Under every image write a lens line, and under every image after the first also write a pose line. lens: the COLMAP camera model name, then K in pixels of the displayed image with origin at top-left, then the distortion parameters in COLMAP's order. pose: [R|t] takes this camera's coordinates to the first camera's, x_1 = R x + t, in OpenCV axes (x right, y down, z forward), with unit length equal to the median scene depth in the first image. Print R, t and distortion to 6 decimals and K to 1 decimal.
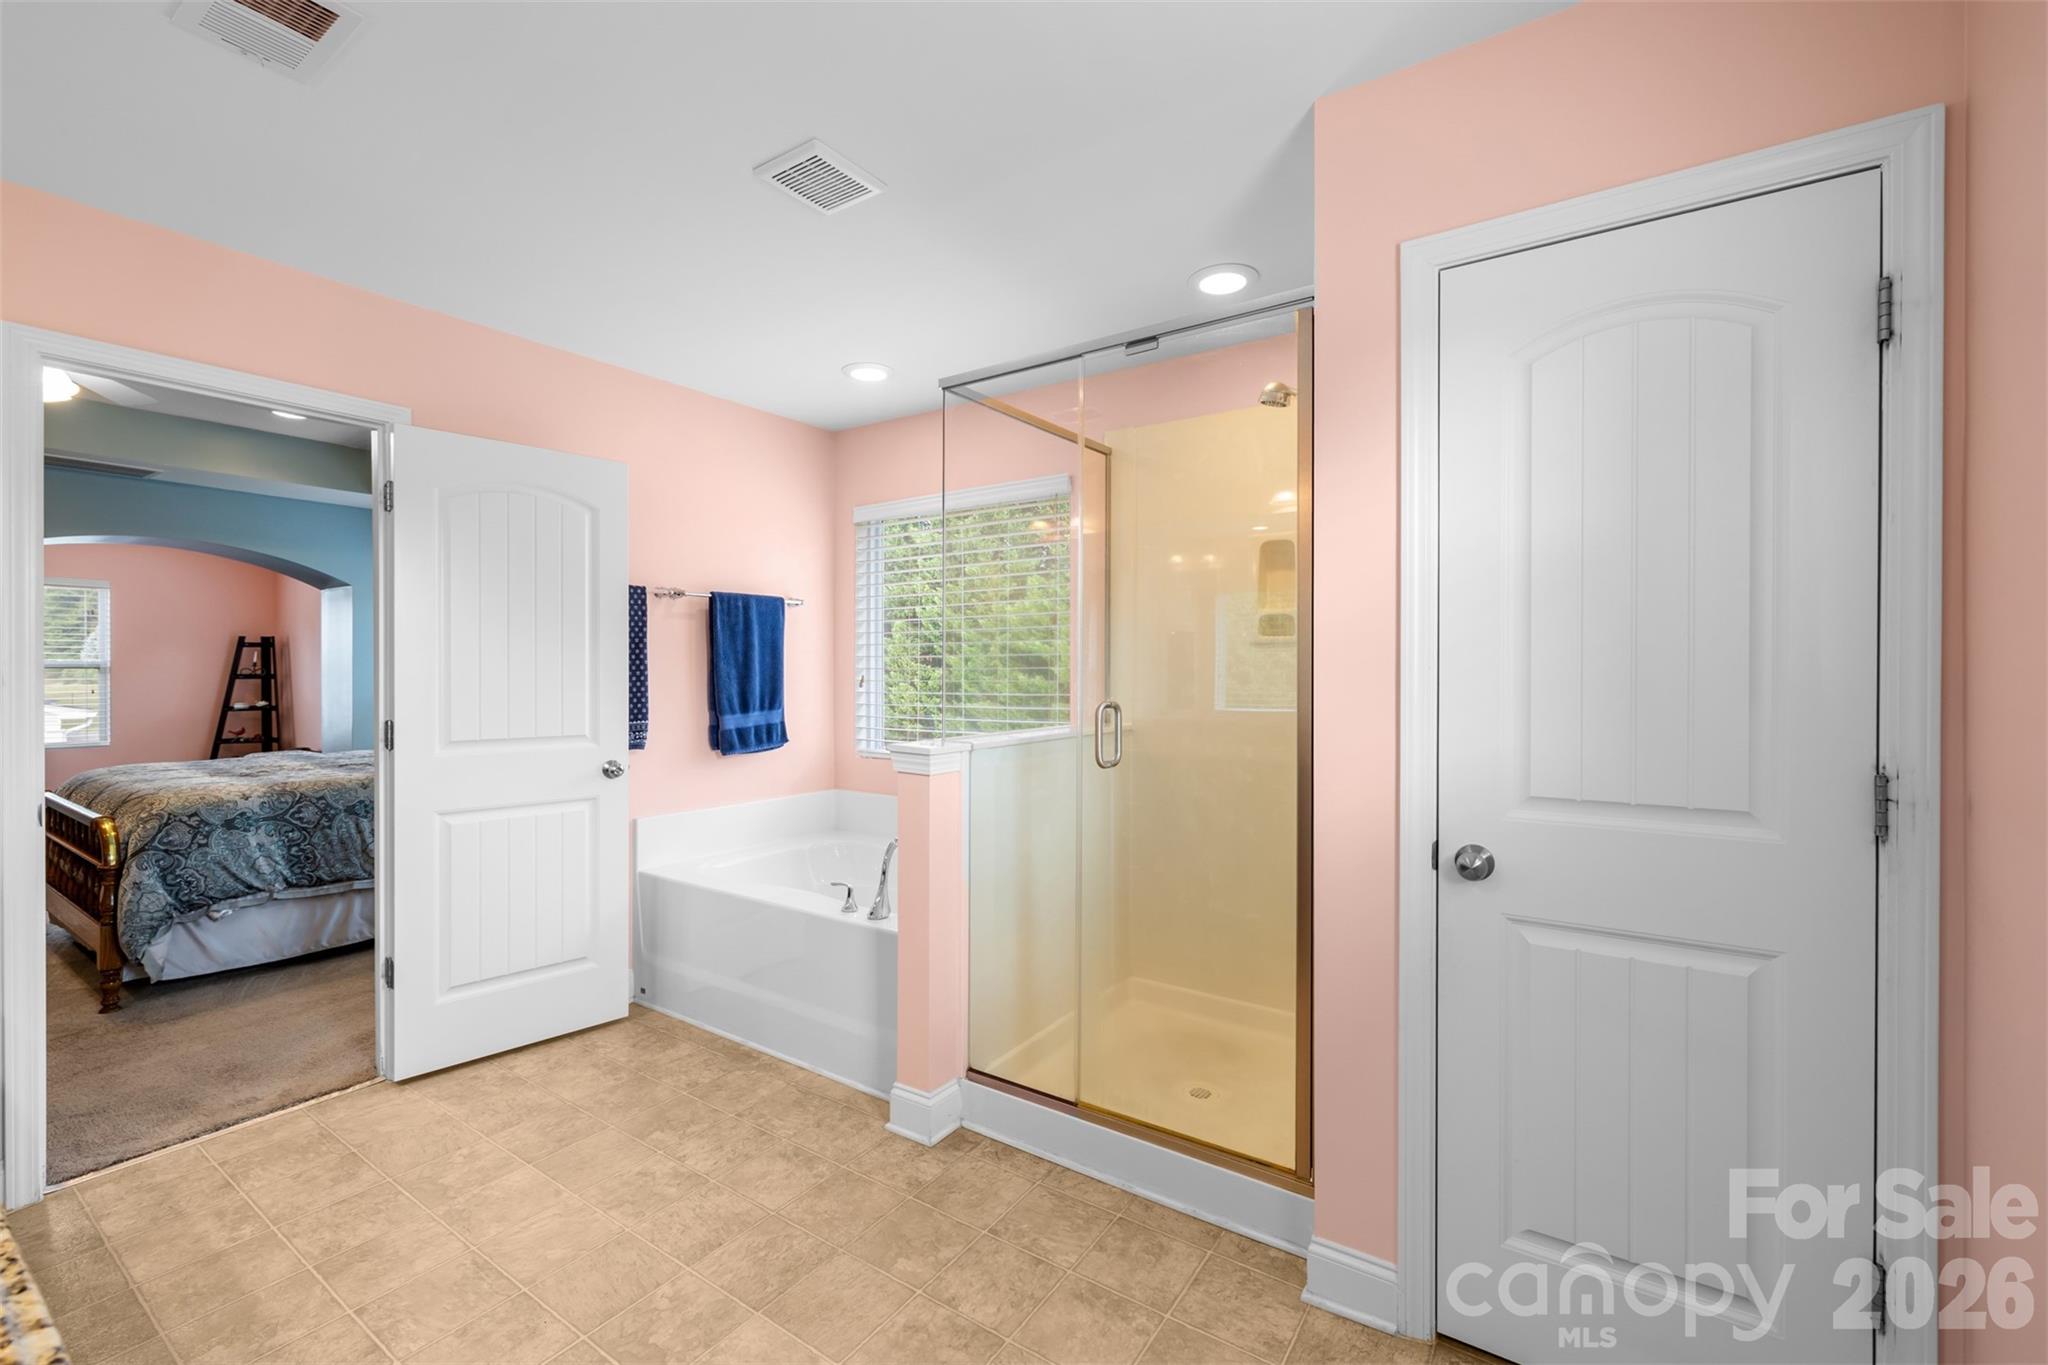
lens RADIAL K [[867.2, 0, 1022.3], [0, 867.2, 674.9], [0, 0, 1]] dist [0.005546, 0.000796]
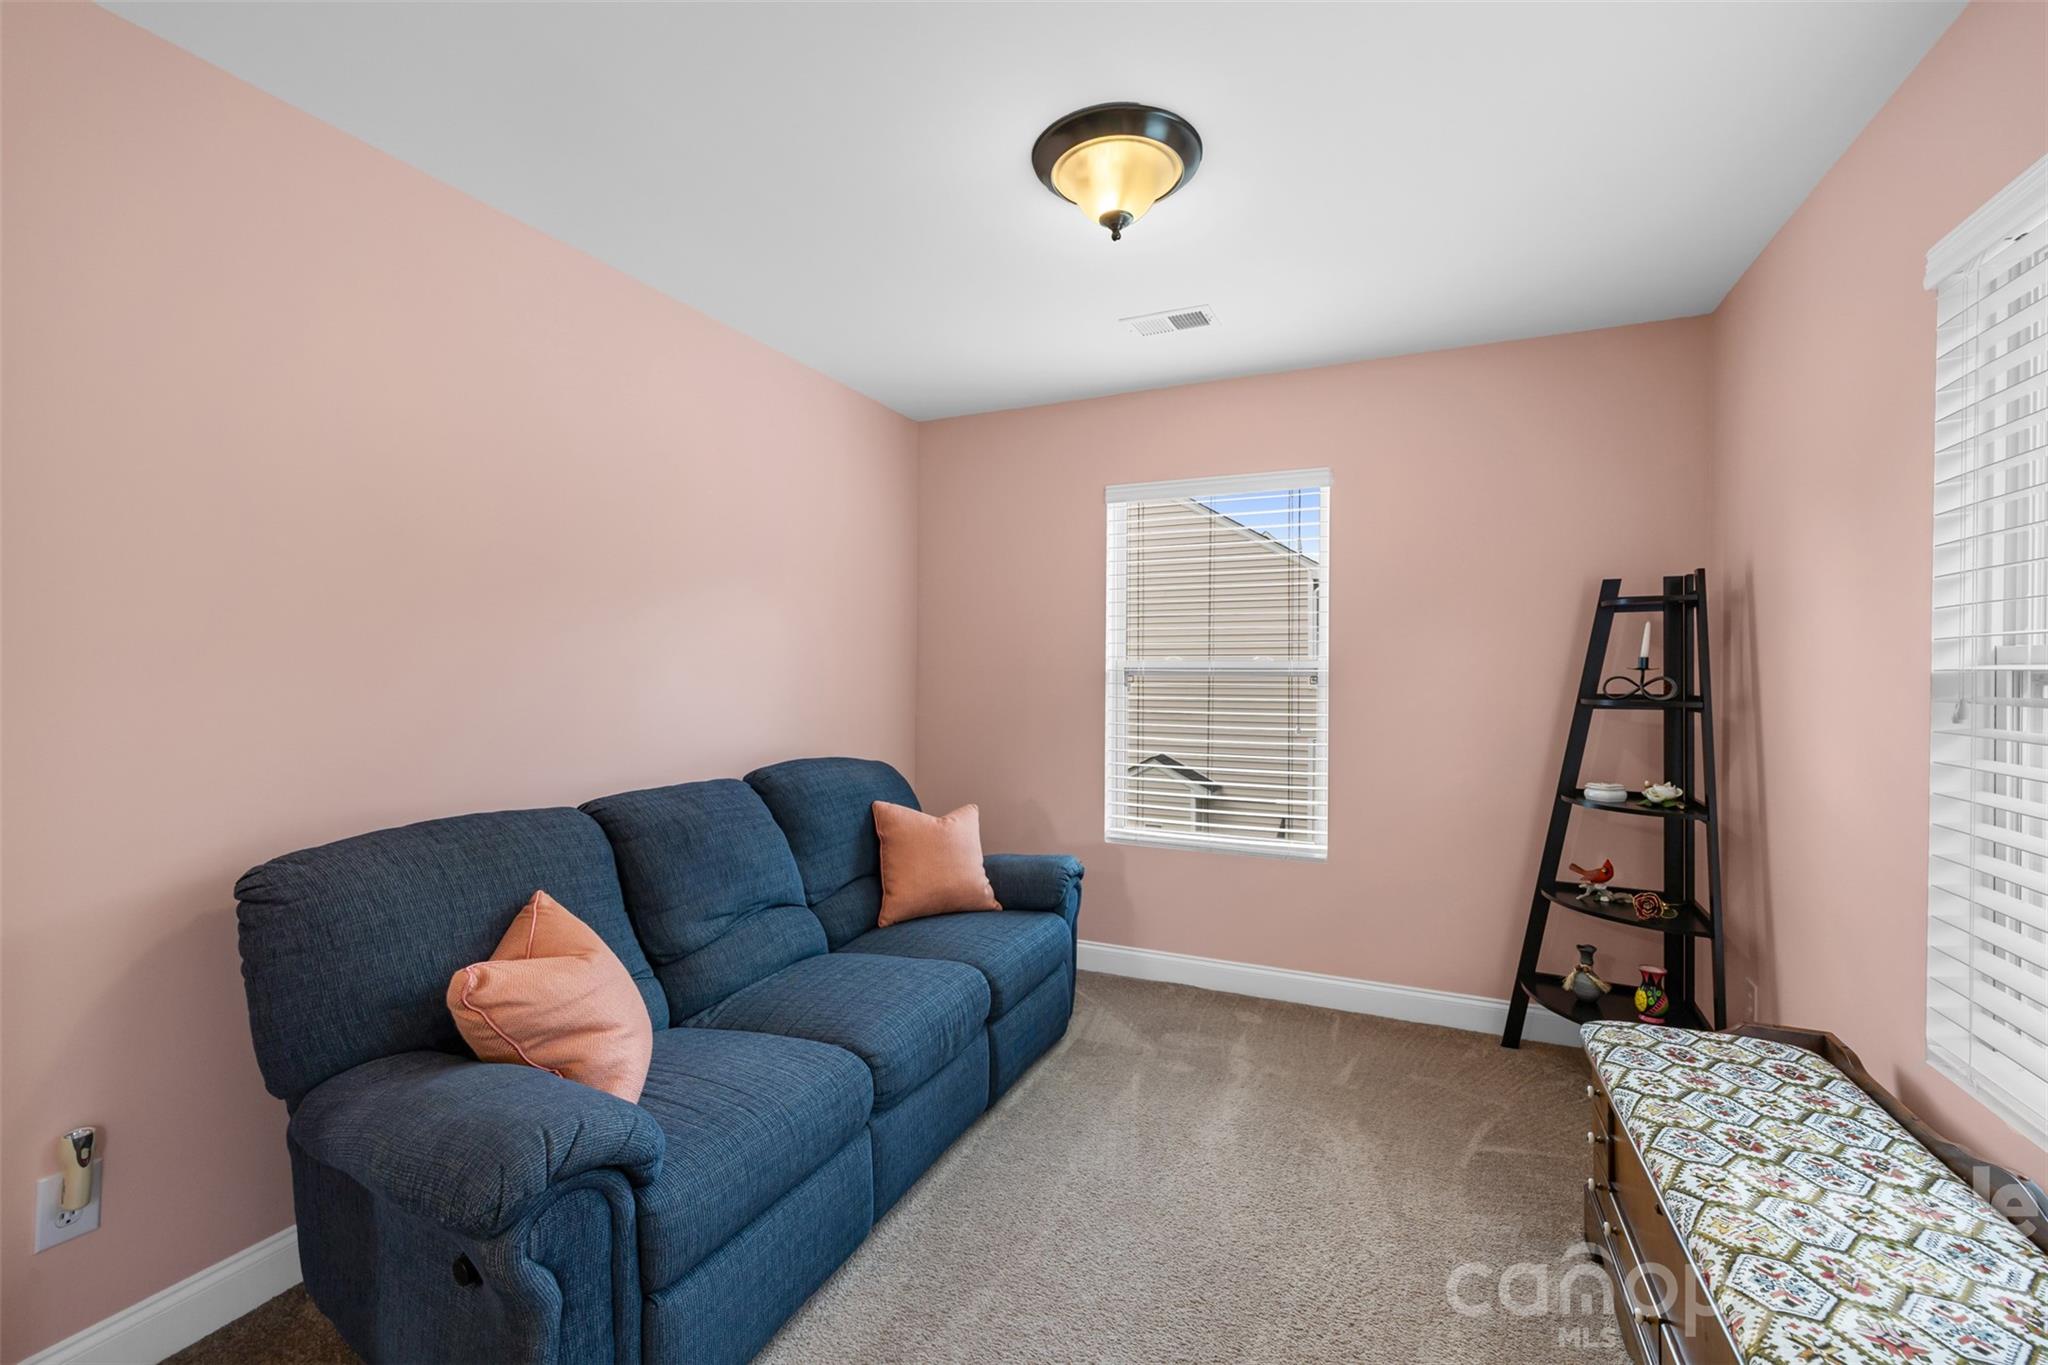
lens RADIAL K [[867.2, 0, 1028.2], [0, 867.2, 675.4], [0, 0, 1]] dist [0.005546, 0.000796]
pose [[0.206048, -0.001169, -0.978541, -0.618946], [-0.016347, 0.999856, -0.004637, -0.002805], [0.978405, 0.016952, 0.205999, 0.716991]]
